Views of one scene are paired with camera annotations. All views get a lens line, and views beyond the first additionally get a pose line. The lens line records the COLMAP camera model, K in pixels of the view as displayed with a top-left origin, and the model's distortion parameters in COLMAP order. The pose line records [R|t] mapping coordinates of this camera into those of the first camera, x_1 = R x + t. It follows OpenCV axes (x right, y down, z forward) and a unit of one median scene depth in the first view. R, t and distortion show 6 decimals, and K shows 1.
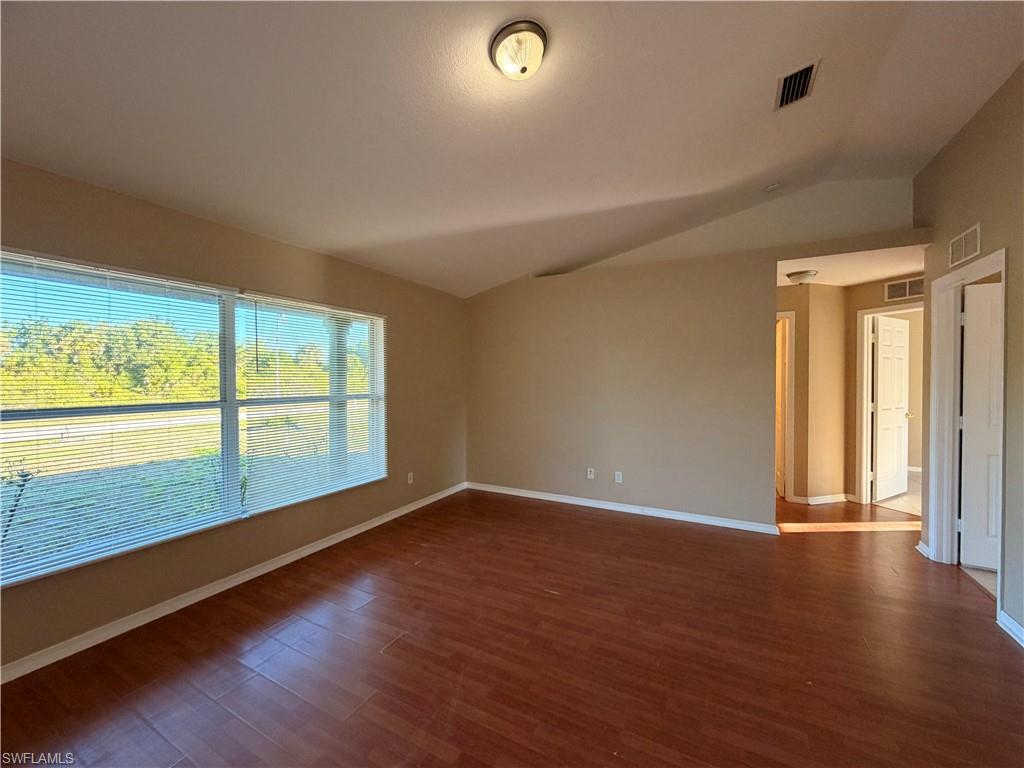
lens RADIAL K [[408.0, 0, 509.3], [0, 408.0, 382.0], [0, 0, 1]] dist [-0.000968, -0.000200]
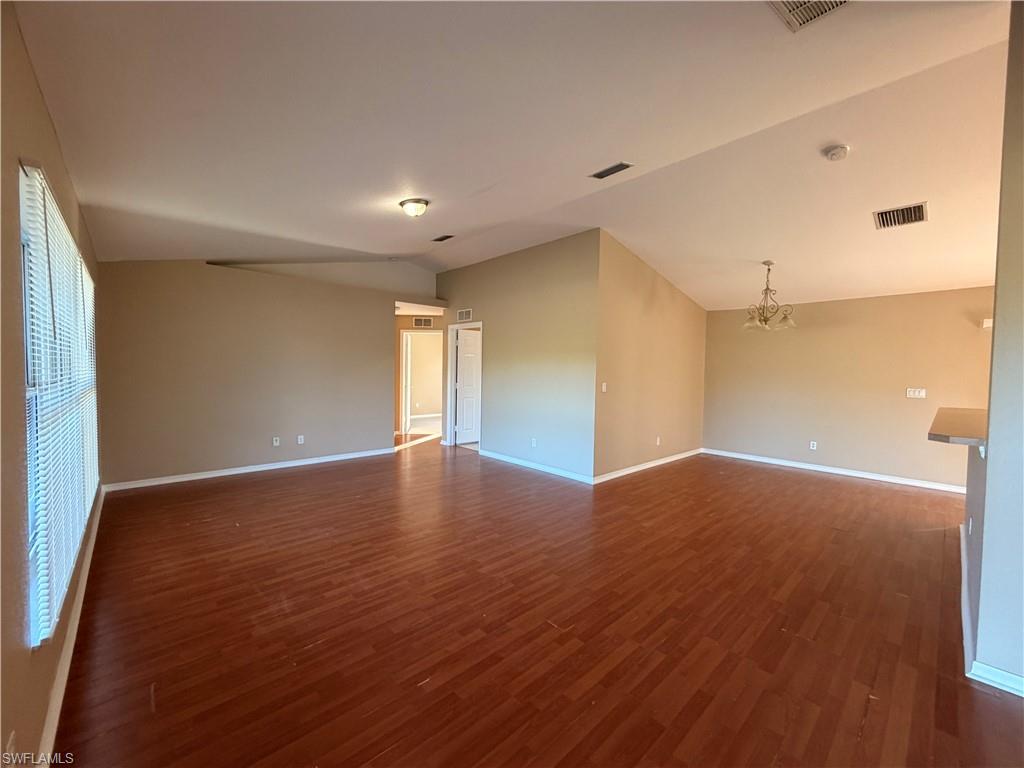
lens RADIAL K [[408.0, 0, 510.8], [0, 408.0, 384.8], [0, 0, 1]] dist [-0.000968, -0.000200]
pose [[0.316711, -0.026378, 0.948155, -1.038486], [-0.007948, 0.999504, 0.030461, 0.016733], [-0.948489, -0.017184, 0.316344, -0.067508]]
